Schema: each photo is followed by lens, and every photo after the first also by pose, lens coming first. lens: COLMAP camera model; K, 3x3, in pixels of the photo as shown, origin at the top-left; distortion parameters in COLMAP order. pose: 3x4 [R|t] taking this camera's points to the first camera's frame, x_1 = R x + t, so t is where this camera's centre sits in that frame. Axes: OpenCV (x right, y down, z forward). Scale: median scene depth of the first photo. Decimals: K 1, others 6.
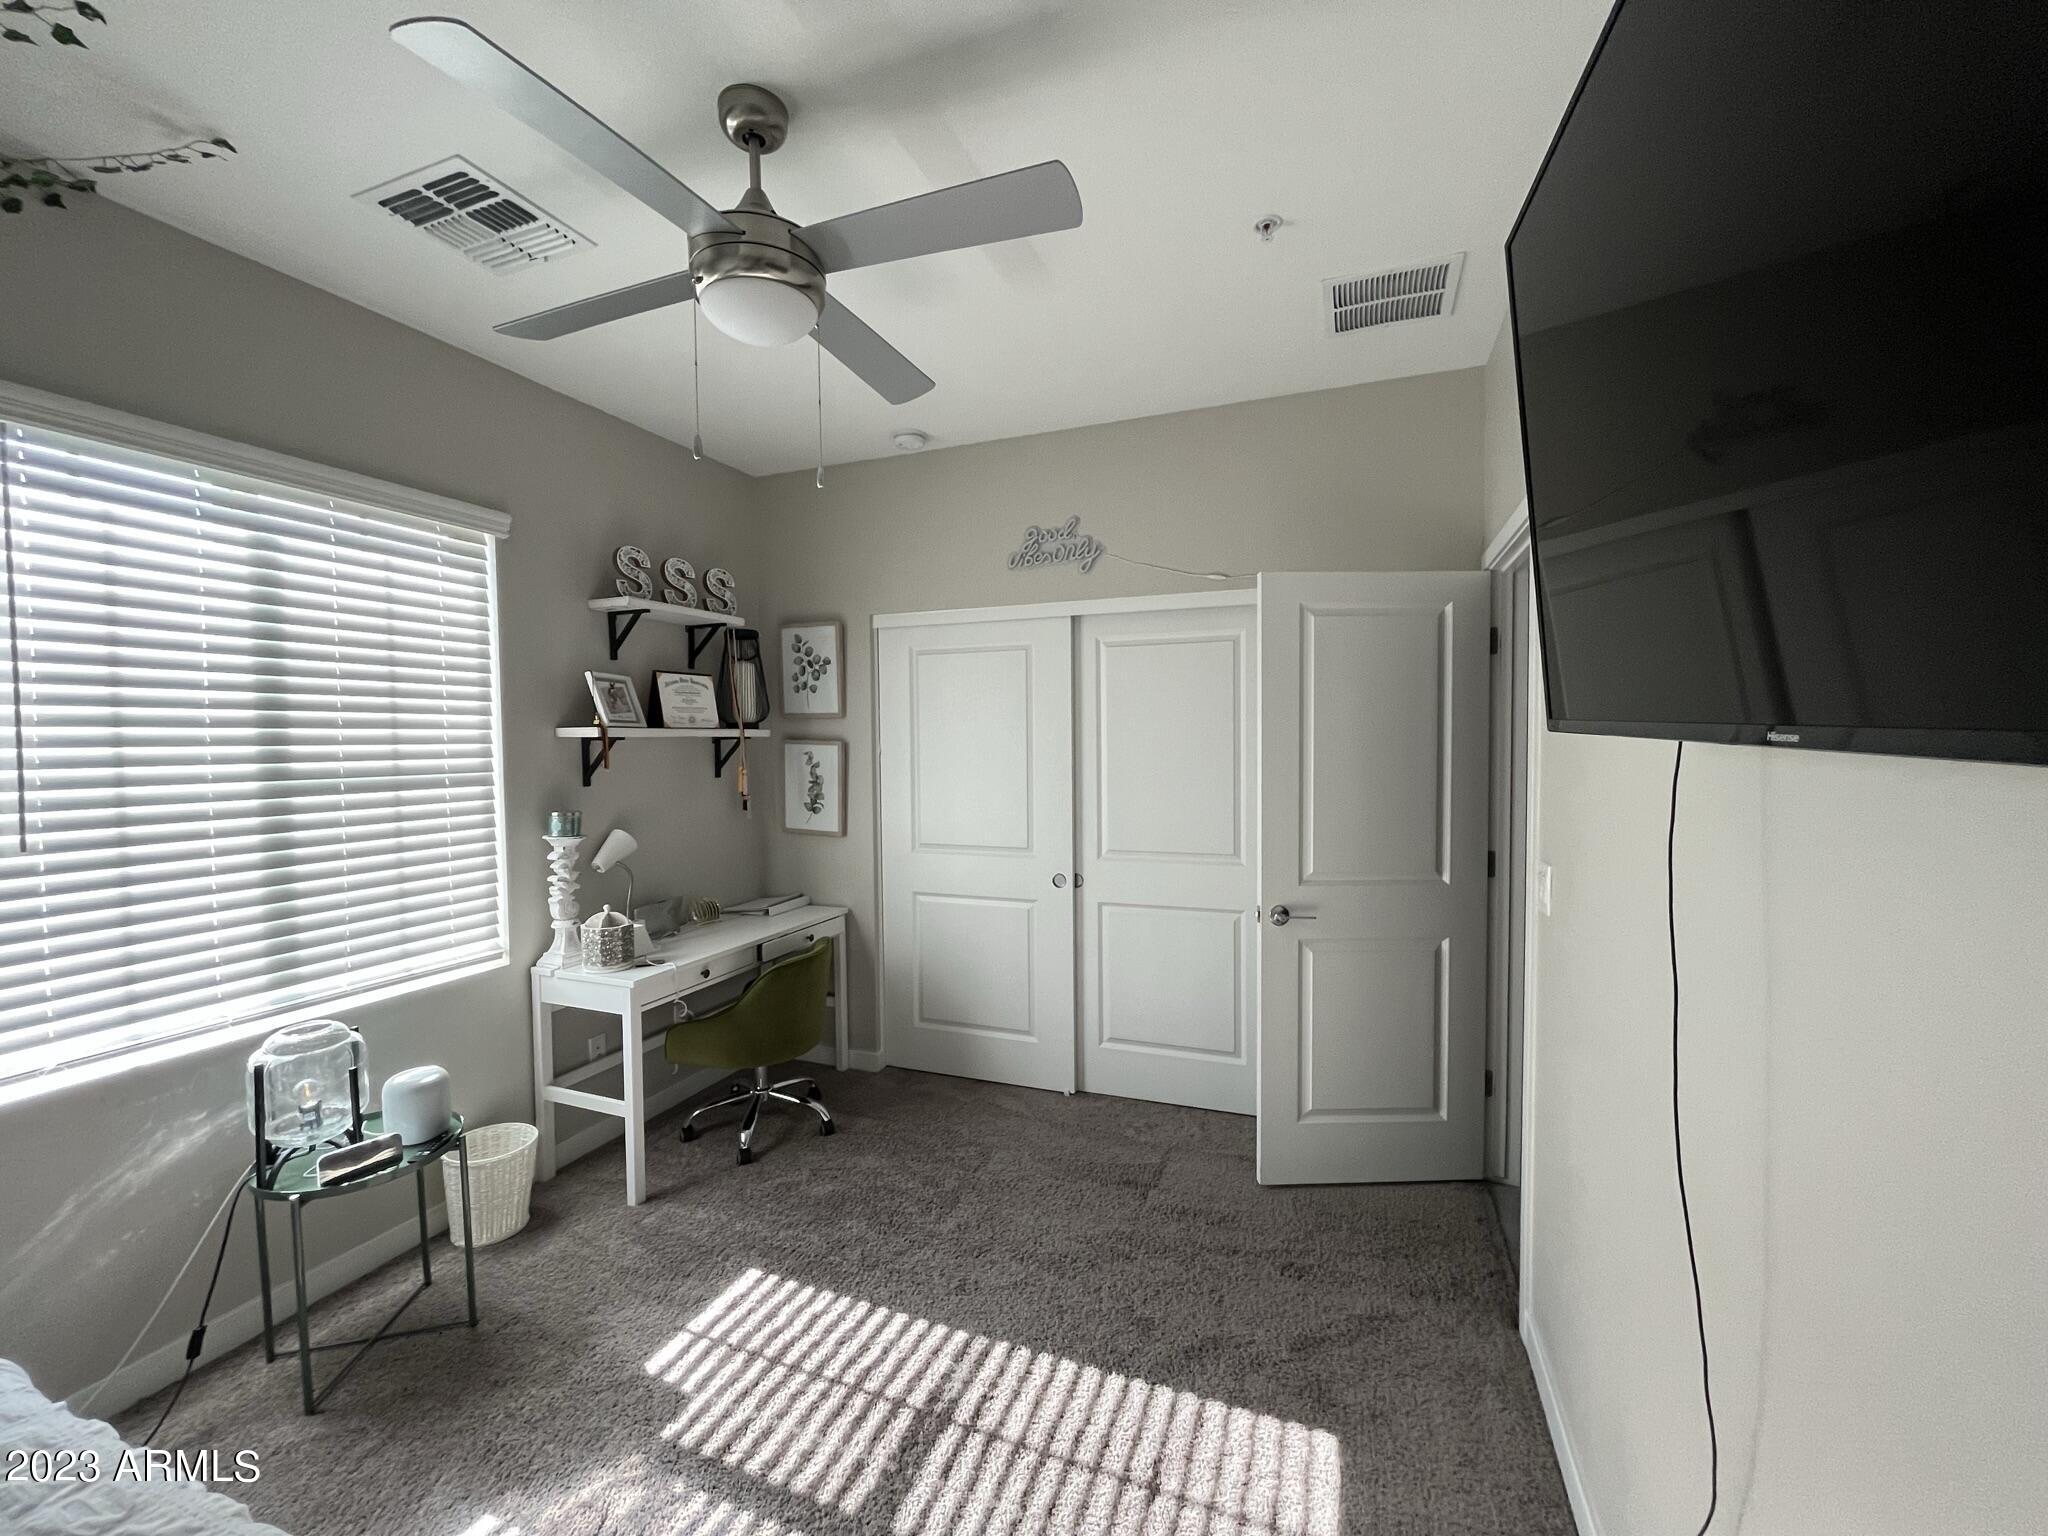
lens RADIAL K [[822.0, 0, 1026.3], [0, 822.0, 763.3], [0, 0, 1]] dist [-0.002366, 0.000078]
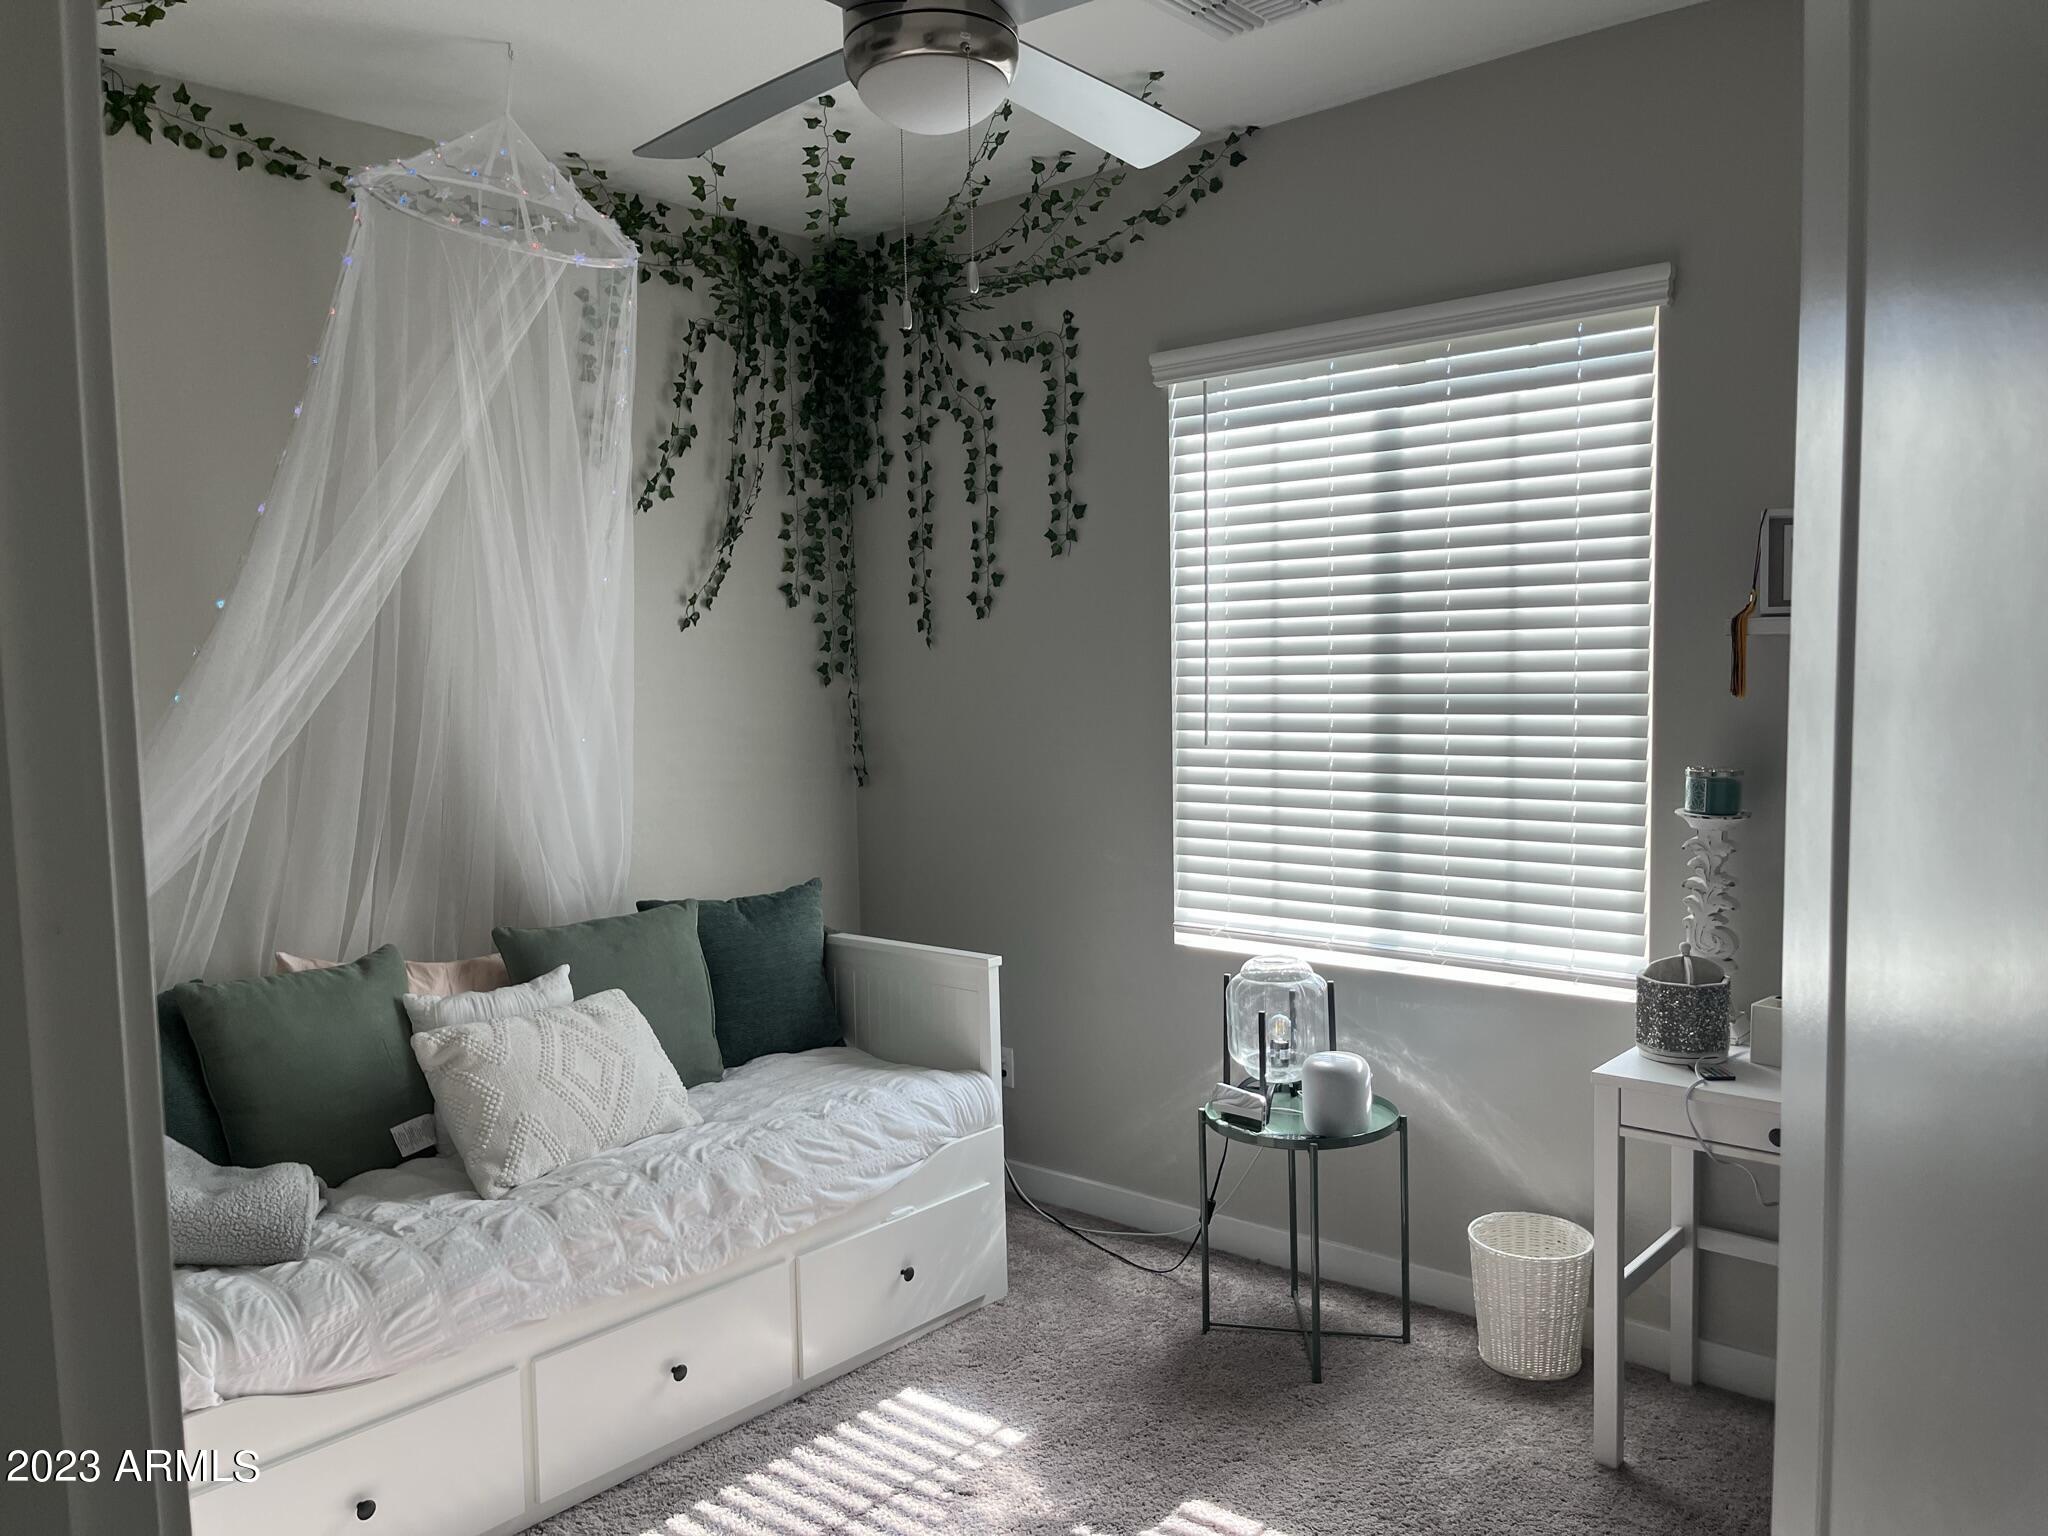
lens RADIAL K [[1549.9, 0, 1024.6], [0, 1549.9, 777.2], [0, 0, 1]] dist [0.047579, -0.042821]
pose [[-0.331079, 0.094789, -0.938830, 0.731912], [0.000507, 0.994959, 0.100277, -0.052958], [0.943603, 0.032723, -0.329459, 1.104445]]
